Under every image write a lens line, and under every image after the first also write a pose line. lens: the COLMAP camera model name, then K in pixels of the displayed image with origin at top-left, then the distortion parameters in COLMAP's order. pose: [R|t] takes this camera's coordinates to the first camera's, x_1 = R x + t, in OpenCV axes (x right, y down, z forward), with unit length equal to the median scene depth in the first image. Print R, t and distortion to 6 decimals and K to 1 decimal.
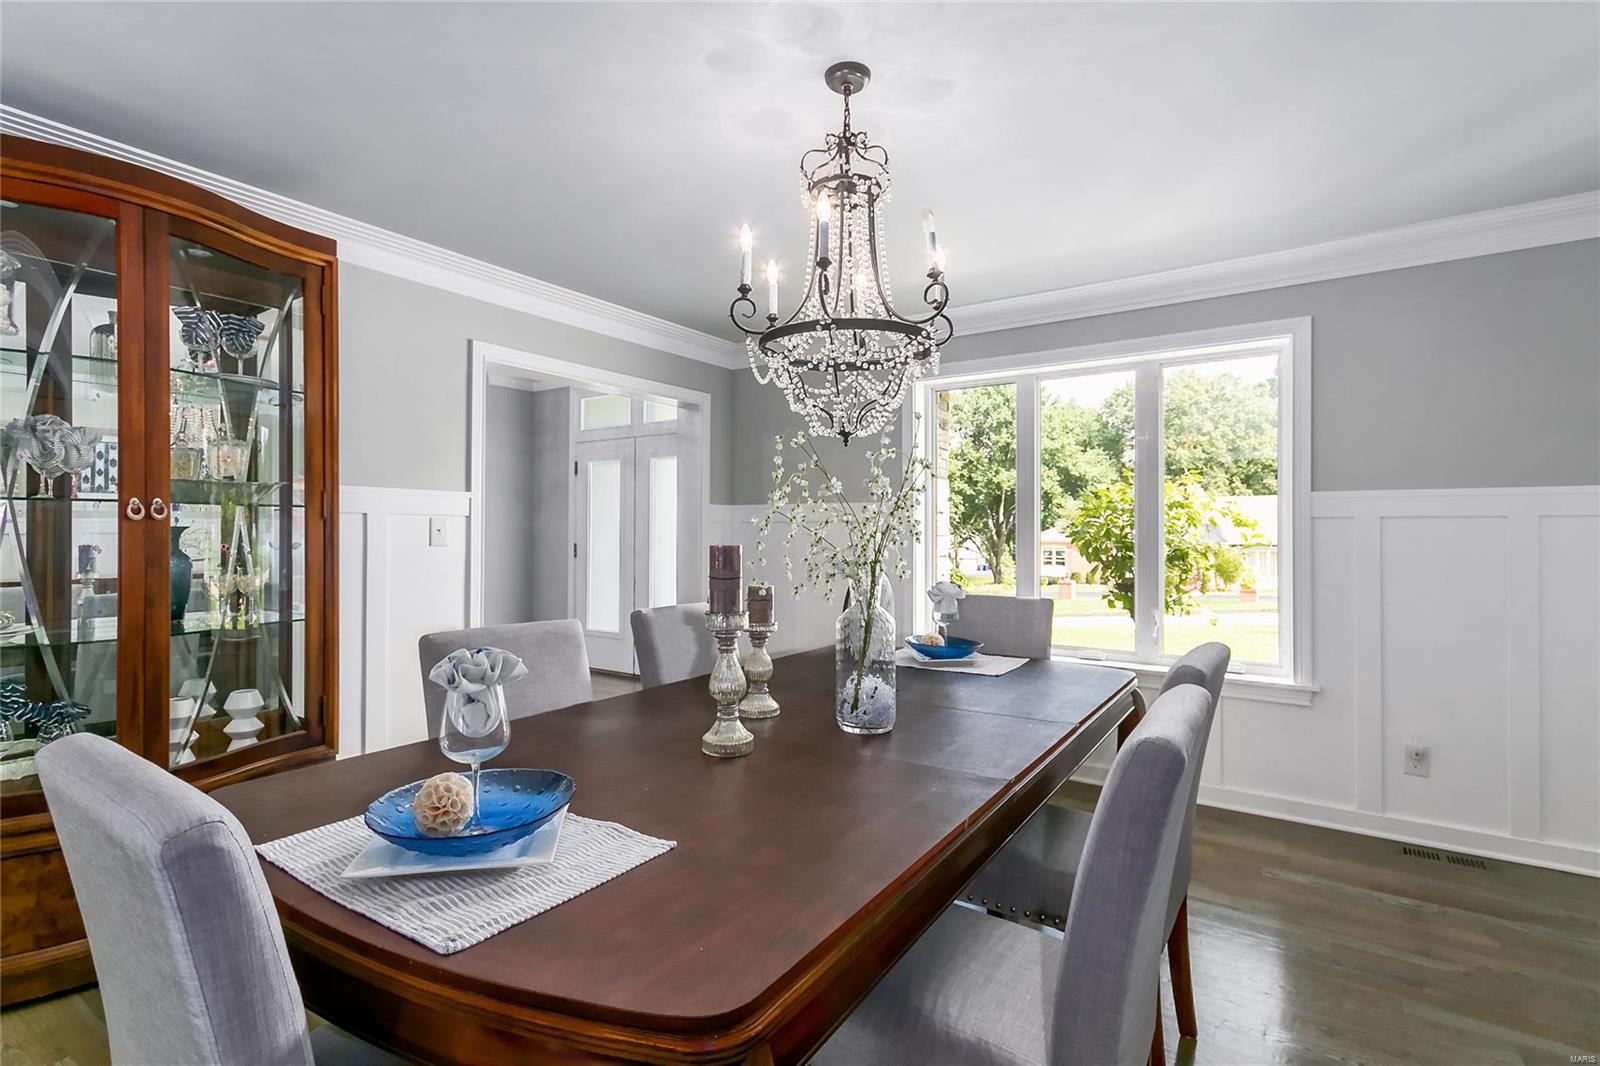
lens RADIAL K [[771.2, 0, 800.0], [0, 771.2, 533.0], [0, 0, 1]] dist [0.000827, 0.000386]
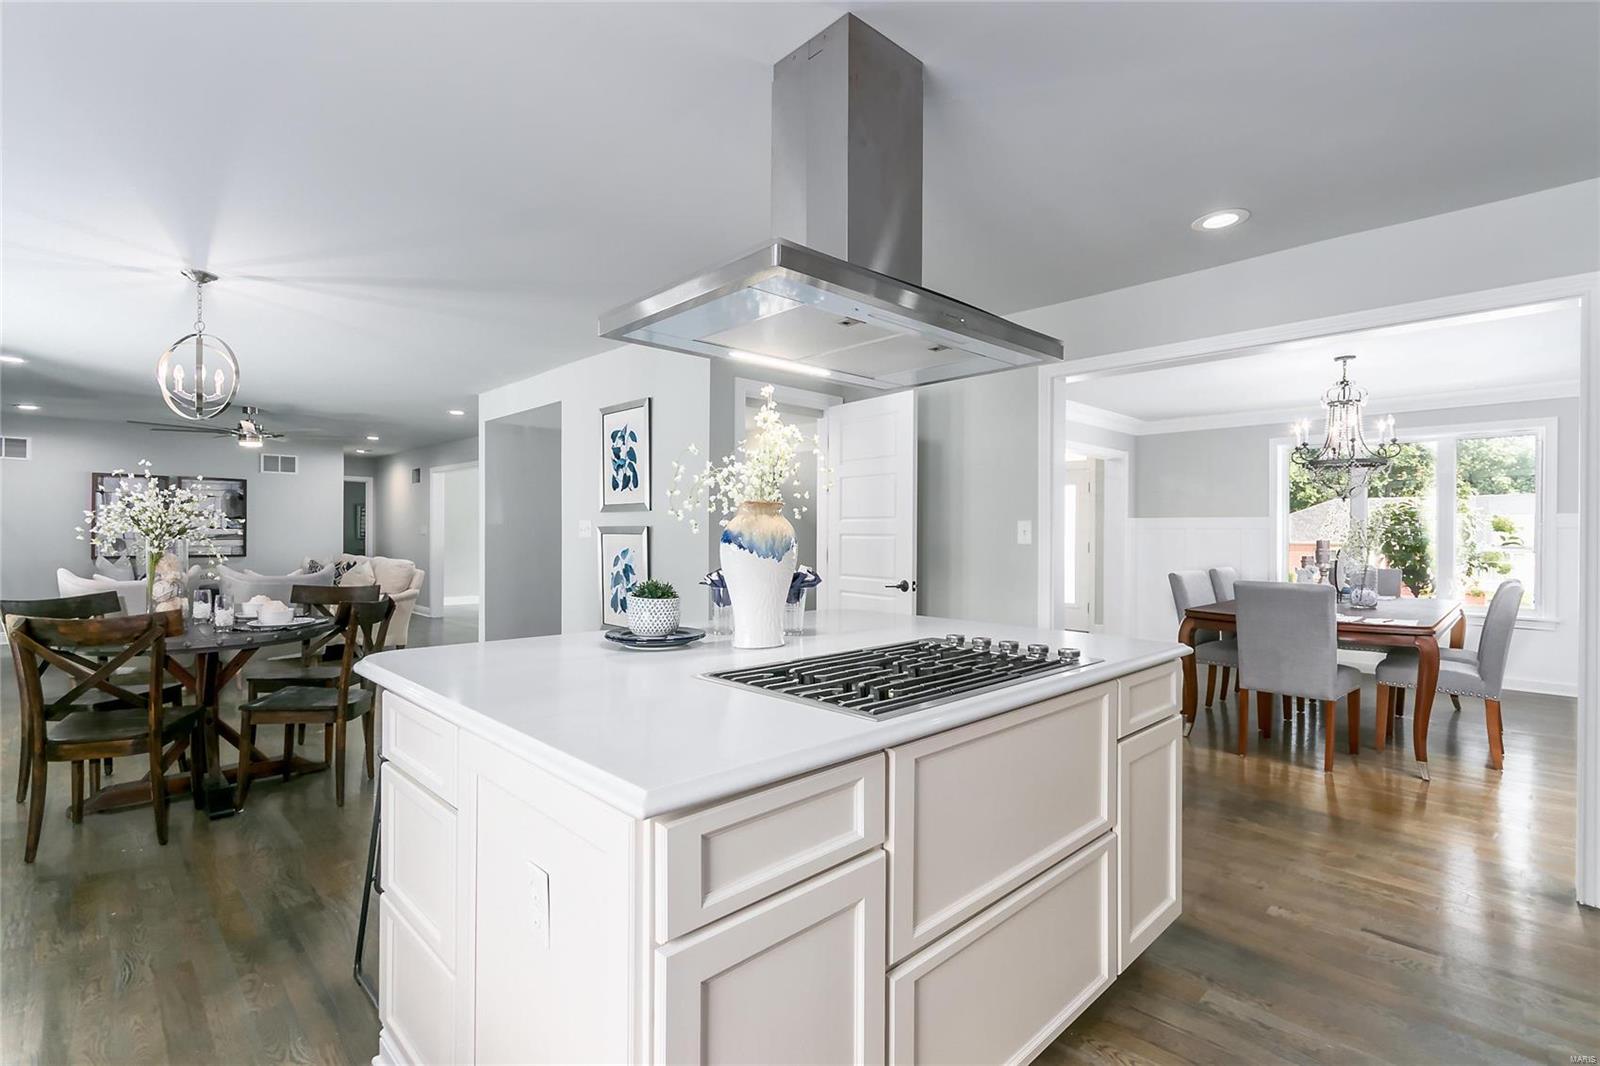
lens RADIAL K [[746.7, 0, 793.6], [0, 746.7, 537.7], [0, 0, 1]] dist [0.000380, -0.000011]
pose [[0.978604, 0.003595, -0.205721, -0.474010], [-0.002185, 0.999973, 0.007082, -0.005187], [0.205741, -0.006481, 0.978585, -0.703958]]
